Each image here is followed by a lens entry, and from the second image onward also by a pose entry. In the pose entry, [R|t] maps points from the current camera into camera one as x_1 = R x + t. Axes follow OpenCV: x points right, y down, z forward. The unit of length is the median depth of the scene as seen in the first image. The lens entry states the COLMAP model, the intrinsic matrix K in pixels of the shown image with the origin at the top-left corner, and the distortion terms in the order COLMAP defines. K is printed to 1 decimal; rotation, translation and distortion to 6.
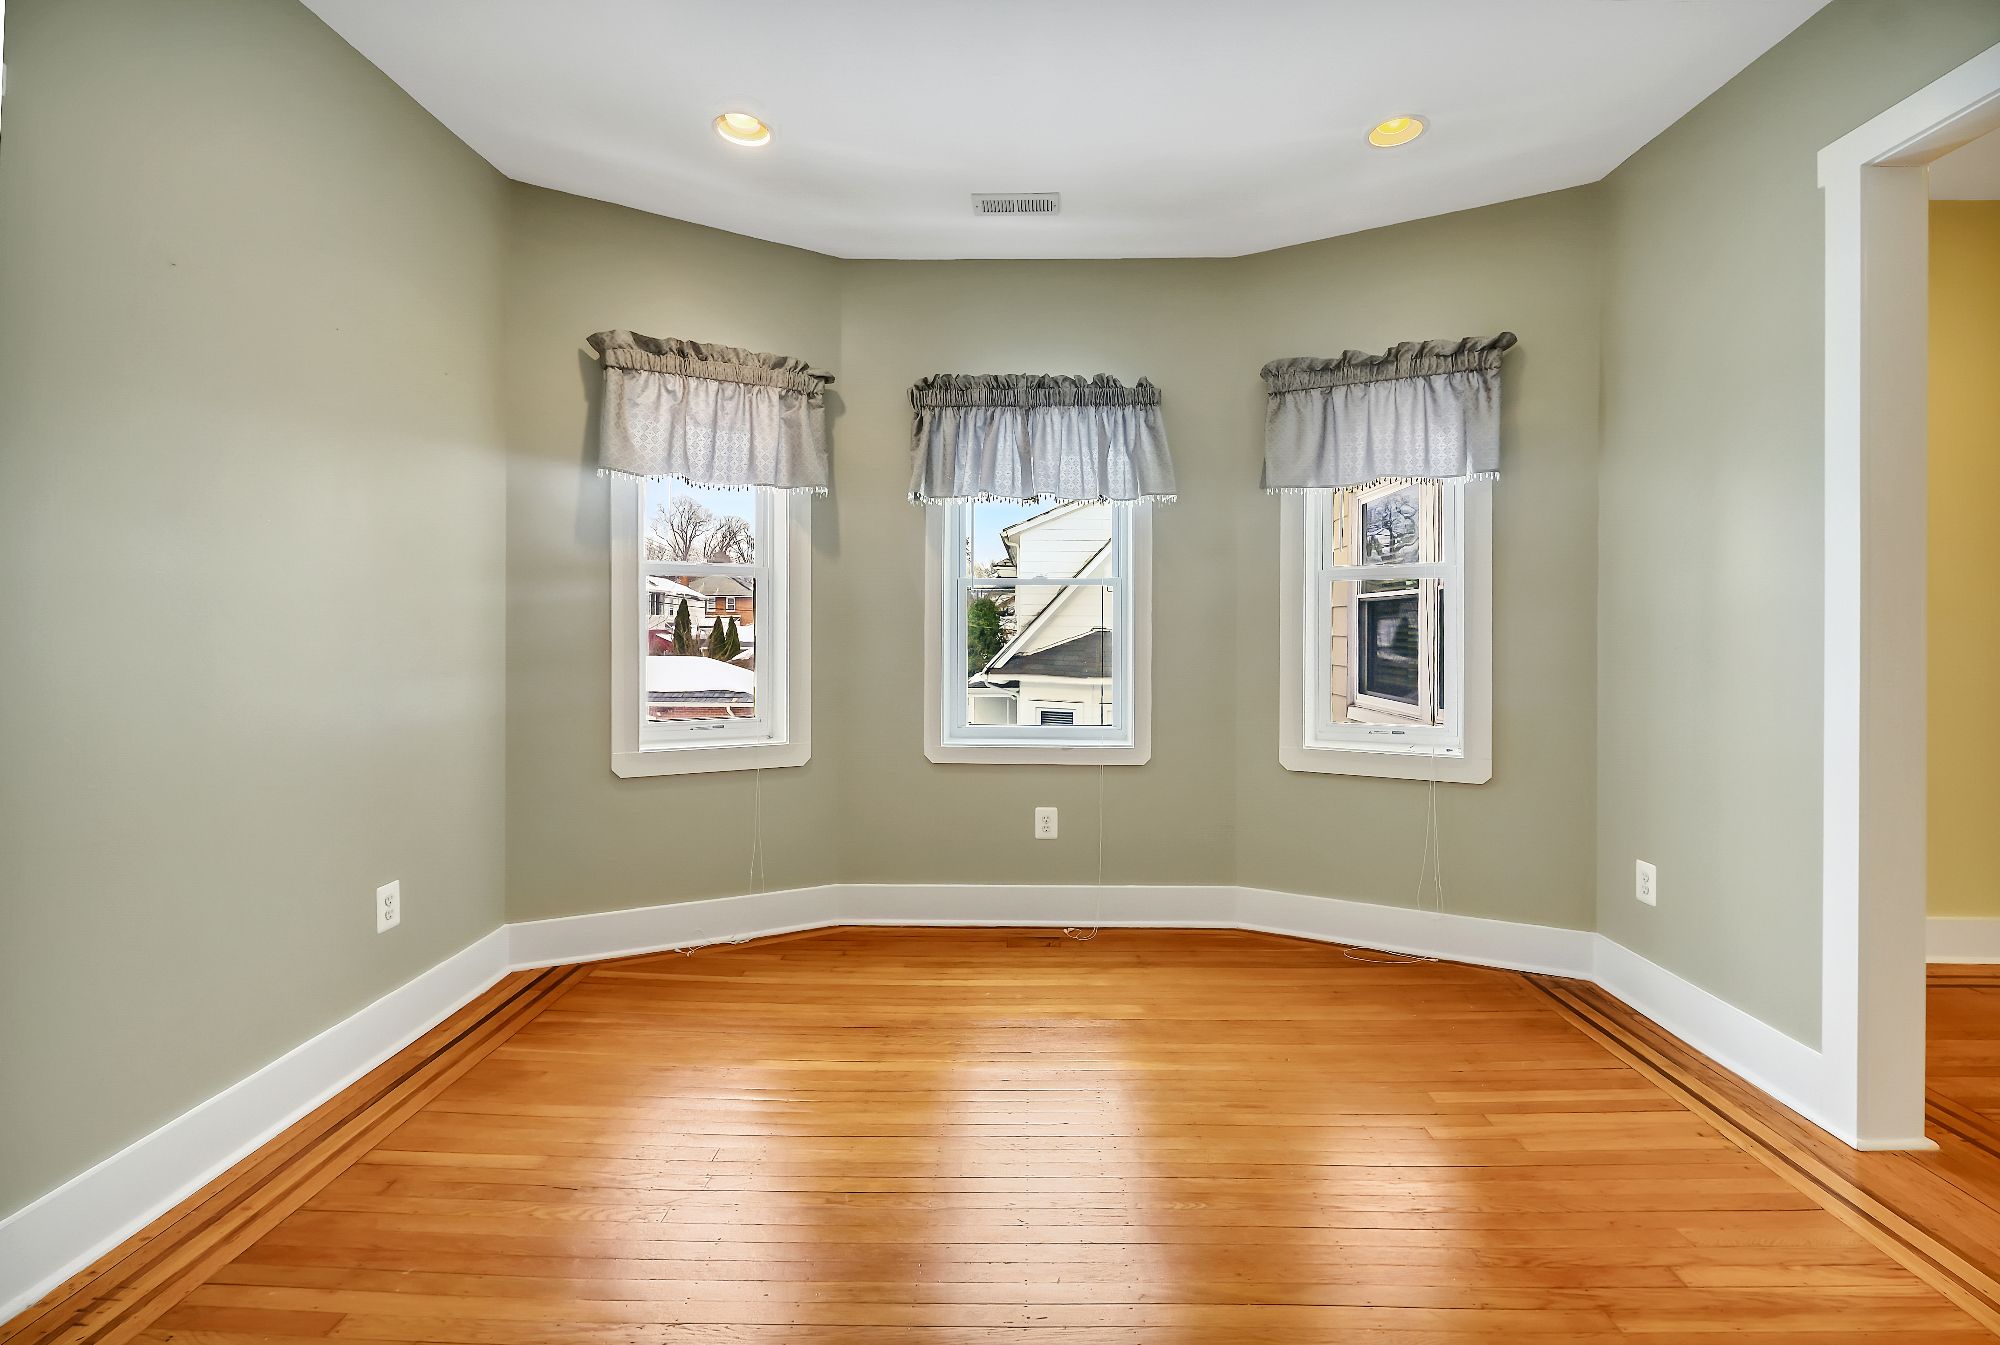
lens RADIAL K [[877.9, 0, 1001.7], [0, 877.9, 631.5], [0, 0, 1]] dist [-0.000377, 0.000079]
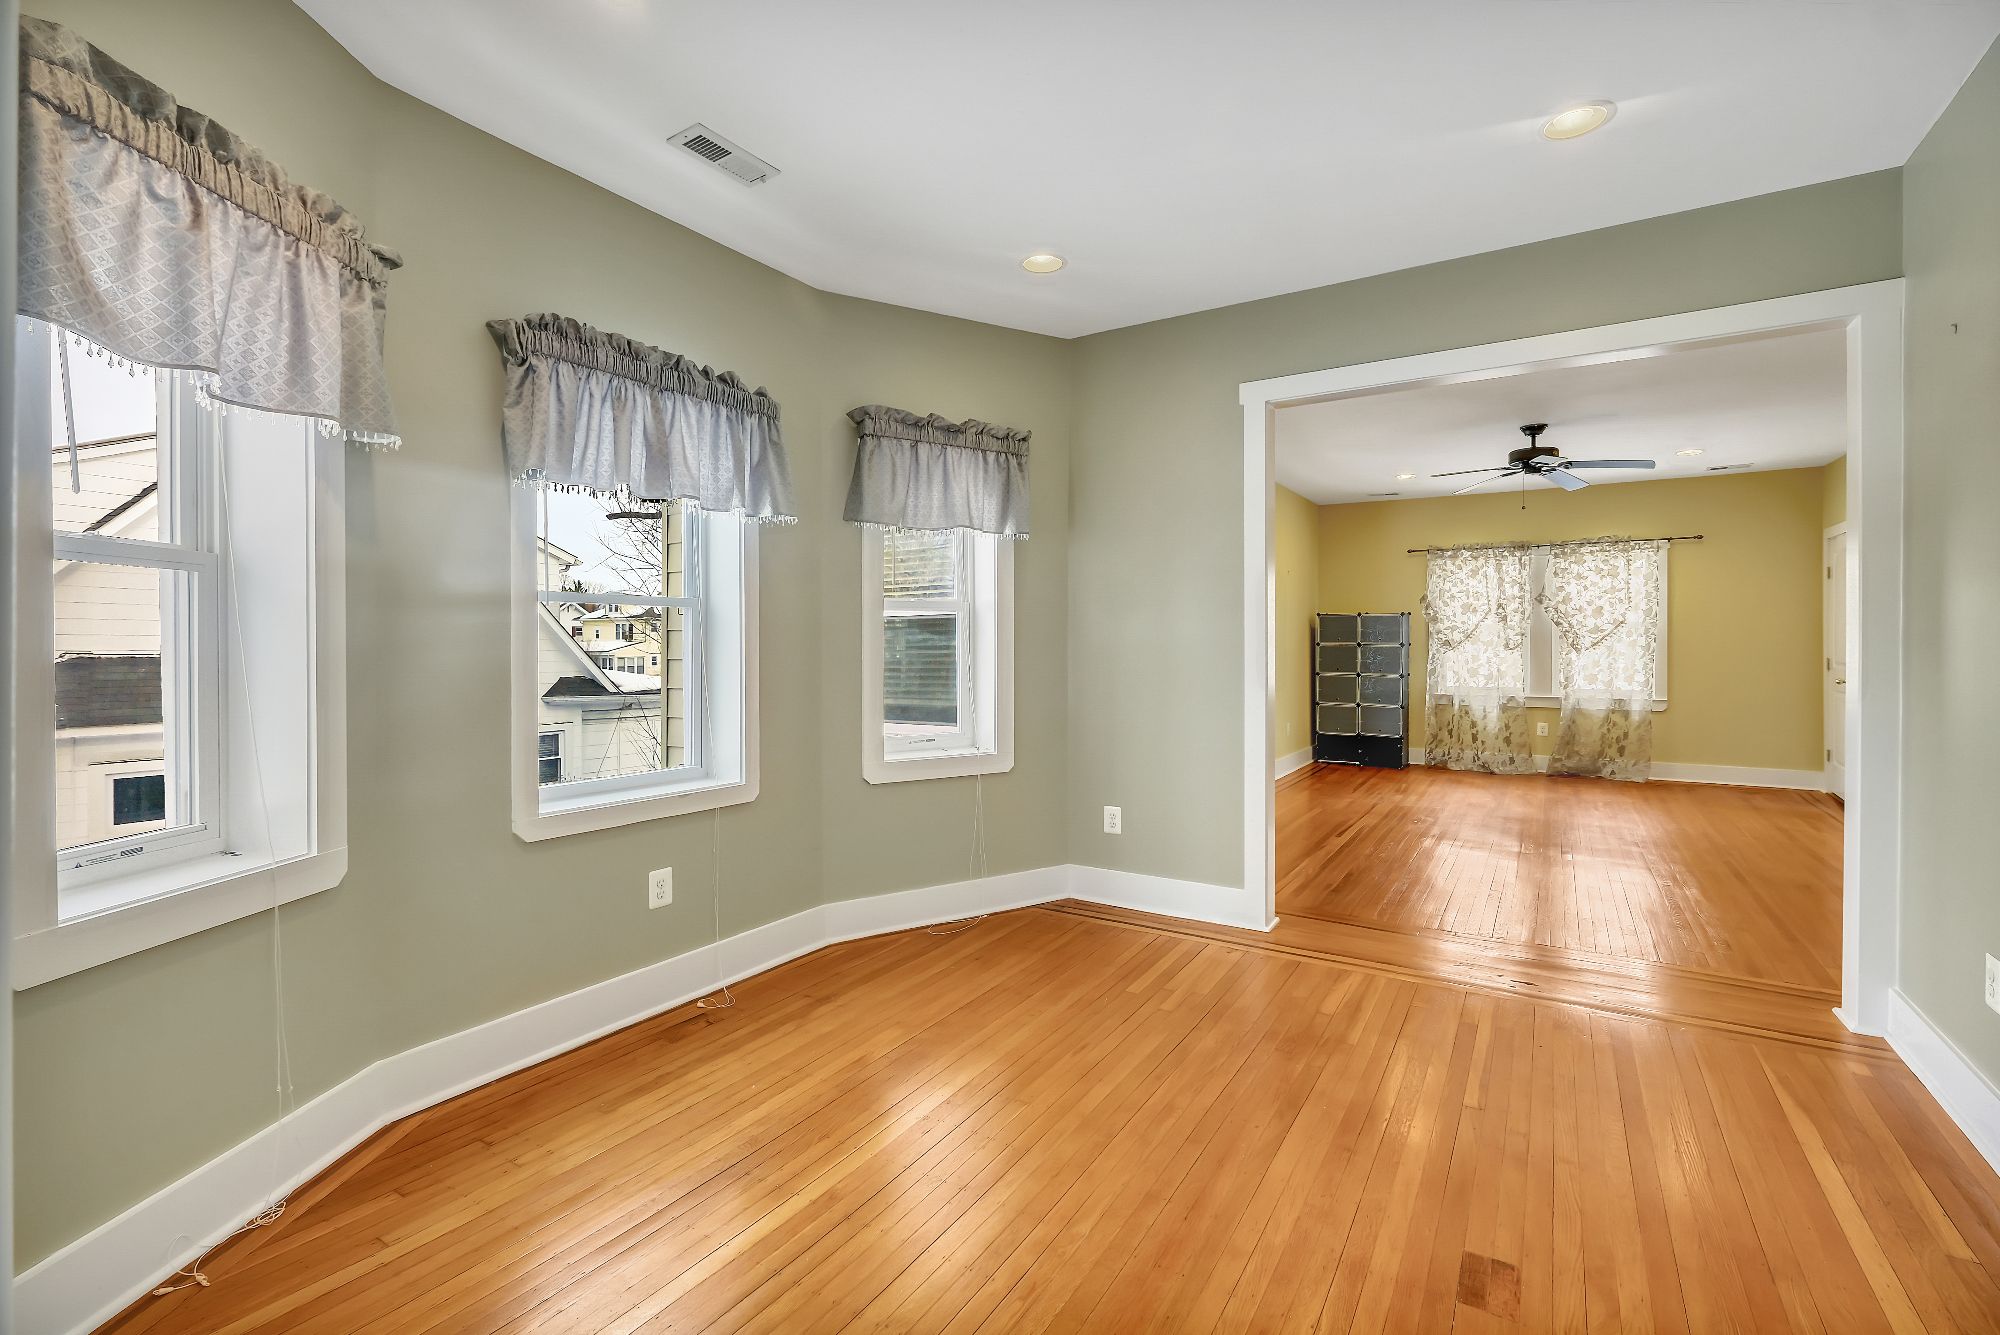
lens RADIAL K [[895.9, 0, 1002.4], [0, 895.9, 653.7], [0, 0, 1]] dist [-0.002849, 0.000018]
pose [[0.506826, -0.009331, 0.861998, -0.564220], [0.005300, 0.999956, 0.007709, -0.011084], [-0.862032, 0.000661, 0.506854, 0.310931]]
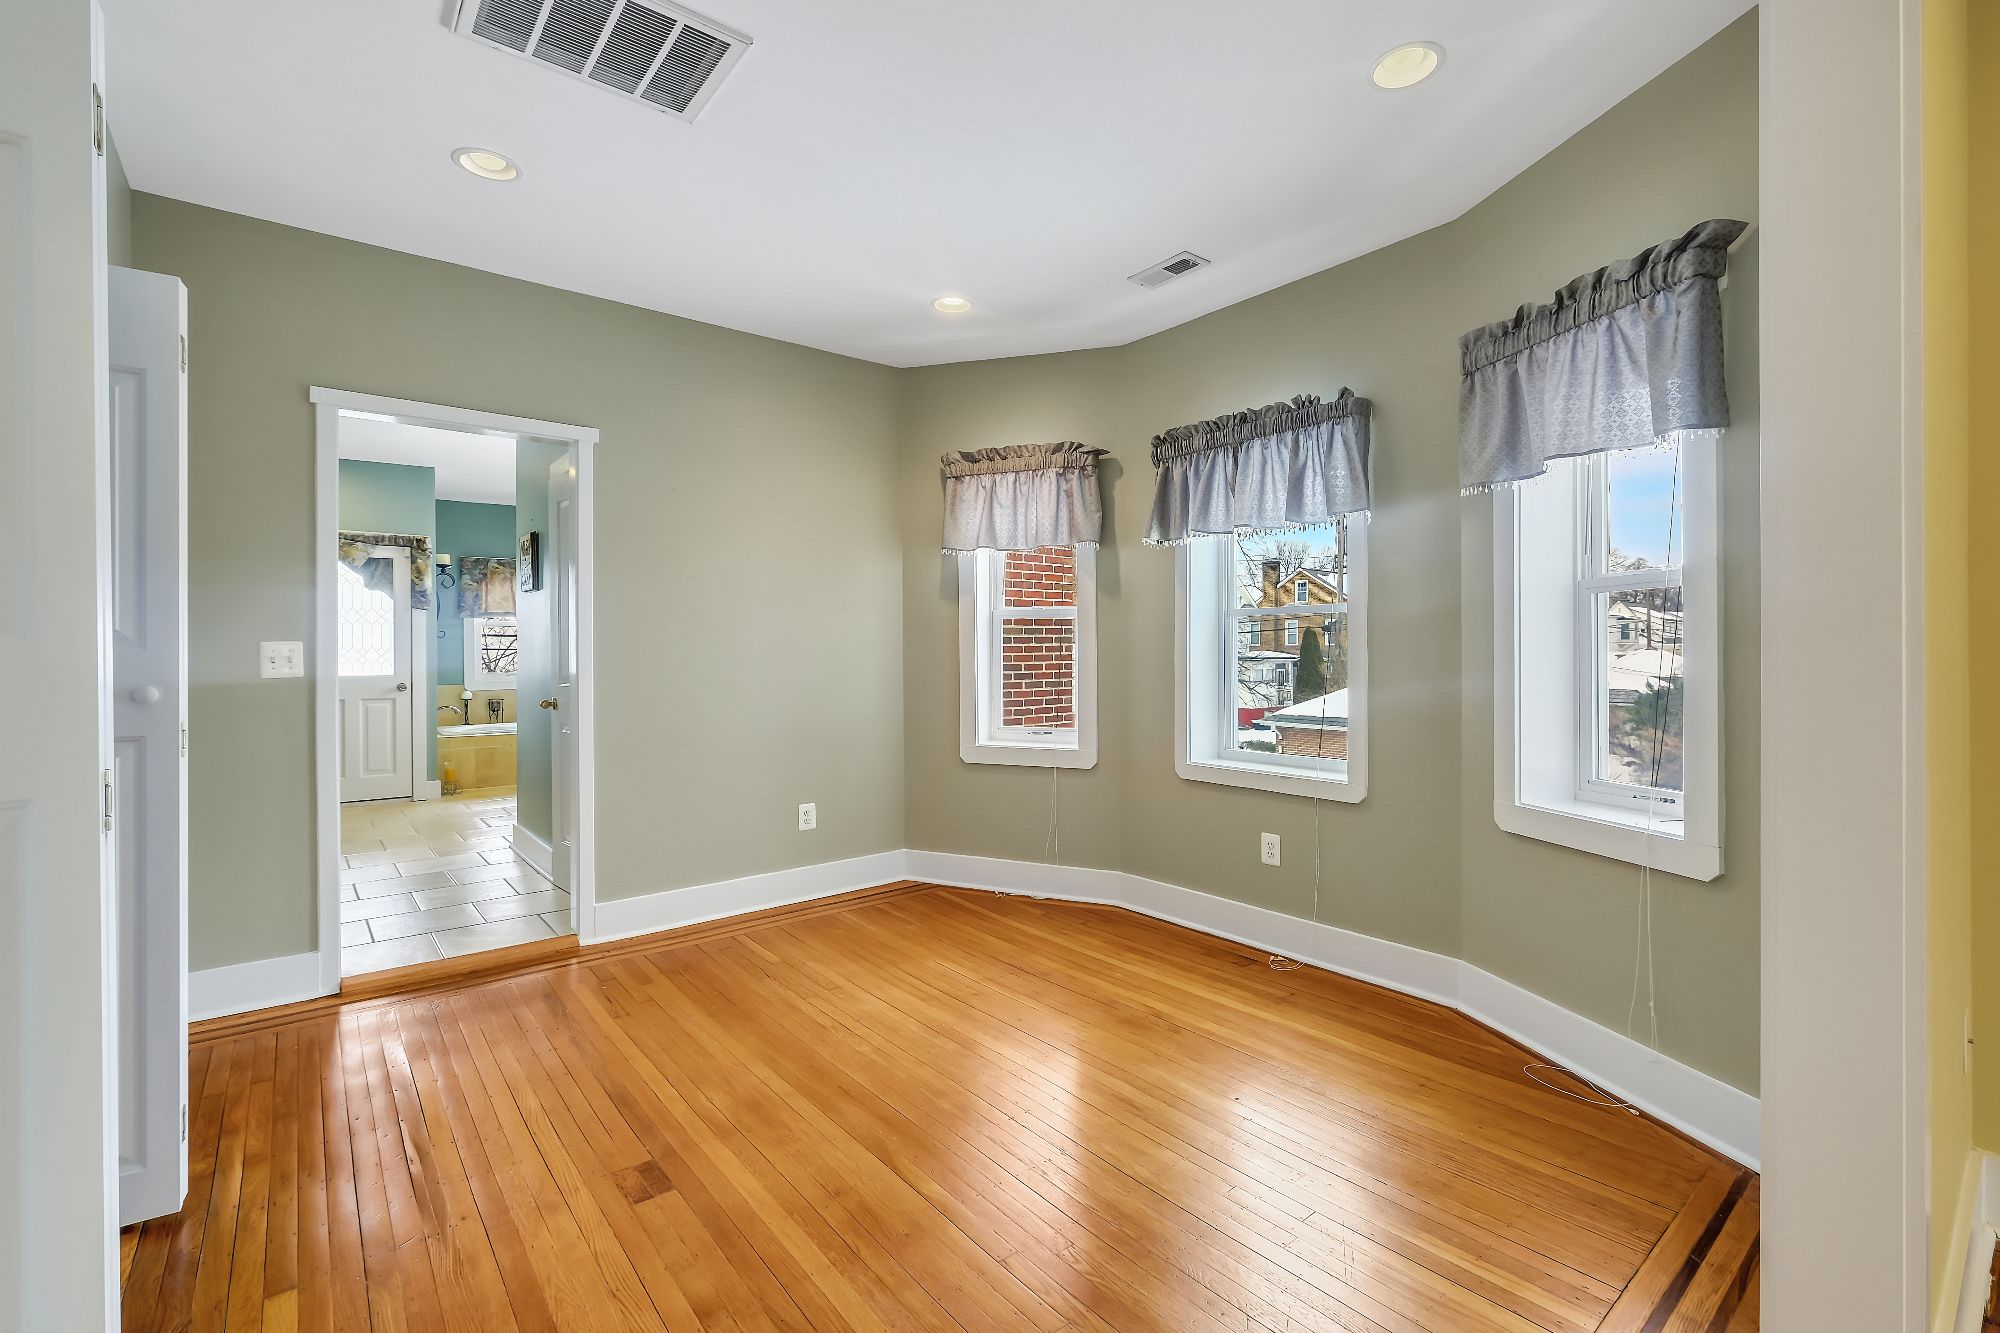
lens RADIAL K [[861.4, 0, 995.0], [0, 861.4, 657.9], [0, 0, 1]] dist [-0.002769, 0.000100]
pose [[0.646203, -0.002193, -0.763162, 0.655437], [0.002525, 0.999997, -0.000736, -0.001967], [0.763161, -0.001451, 0.646207, 0.129269]]
